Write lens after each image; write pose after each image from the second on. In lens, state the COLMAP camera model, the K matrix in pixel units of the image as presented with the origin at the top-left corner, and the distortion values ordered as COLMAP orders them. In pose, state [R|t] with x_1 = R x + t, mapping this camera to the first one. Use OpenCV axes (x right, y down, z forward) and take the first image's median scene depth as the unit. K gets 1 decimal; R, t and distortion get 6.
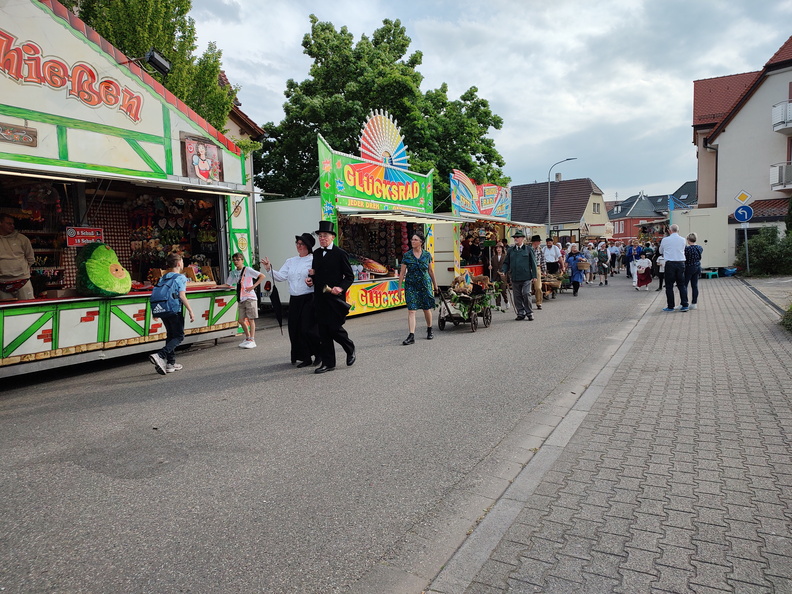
lens RADIAL K [[561.6, 0, 395.9], [0, 561.6, 298.2], [0, 0, 1]] dist [0.029138, -0.024144]
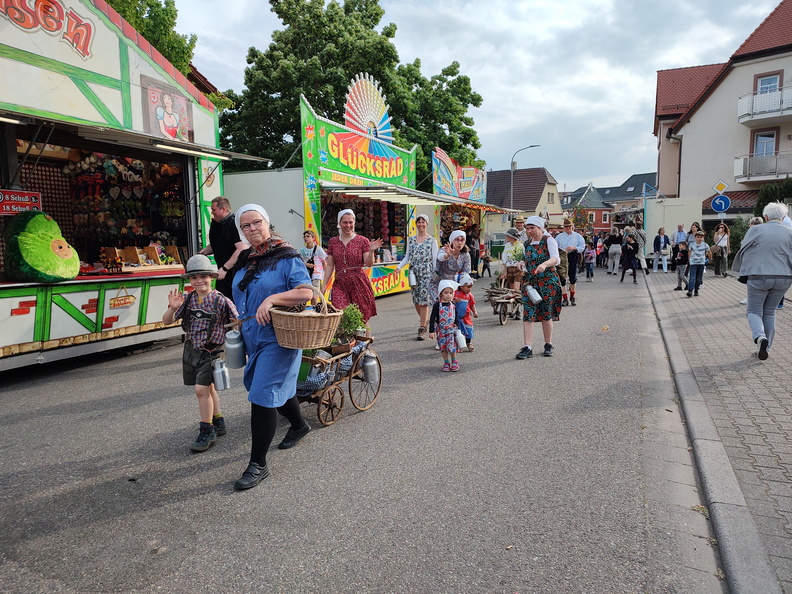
lens RADIAL K [[561.6, 0, 395.9], [0, 561.6, 298.2], [0, 0, 1]] dist [0.029138, -0.024144]
pose [[0.995478, 0.008401, 0.094625, -0.064878], [-0.010580, 0.999690, 0.022550, -0.001841], [-0.094406, -0.023449, 0.995258, 0.110156]]
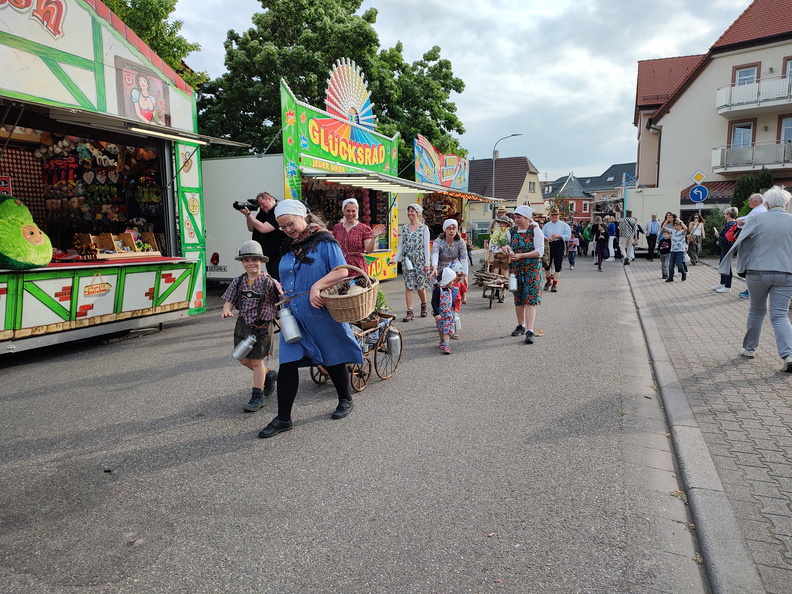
lens RADIAL K [[562.4, 0, 396.0], [0, 562.4, 297.0], [0, 0, 1]] dist [0.028019, -0.023513]
pose [[0.991850, 0.007622, 0.127180, -0.064733], [-0.012816, 0.999115, 0.040070, -0.001241], [-0.126762, -0.041373, 0.991070, 0.112701]]
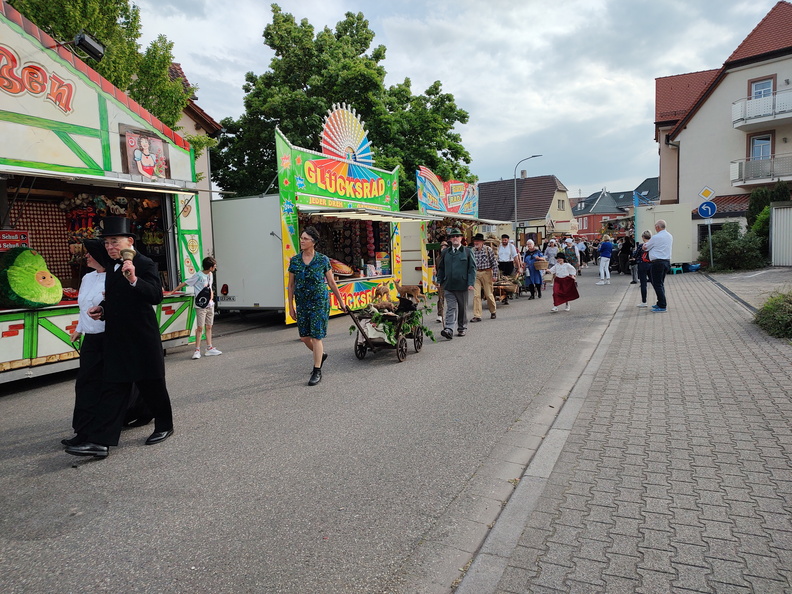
lens RADIAL K [[560.4, 0, 396.0], [0, 560.4, 297.0], [0, 0, 1]] dist [0.039118, -0.034831]
pose [[0.998331, -0.014912, 0.055798, 0.005470], [0.014784, 0.999887, 0.002709, -0.007712], [-0.055832, -0.001879, 0.998438, 0.043209]]
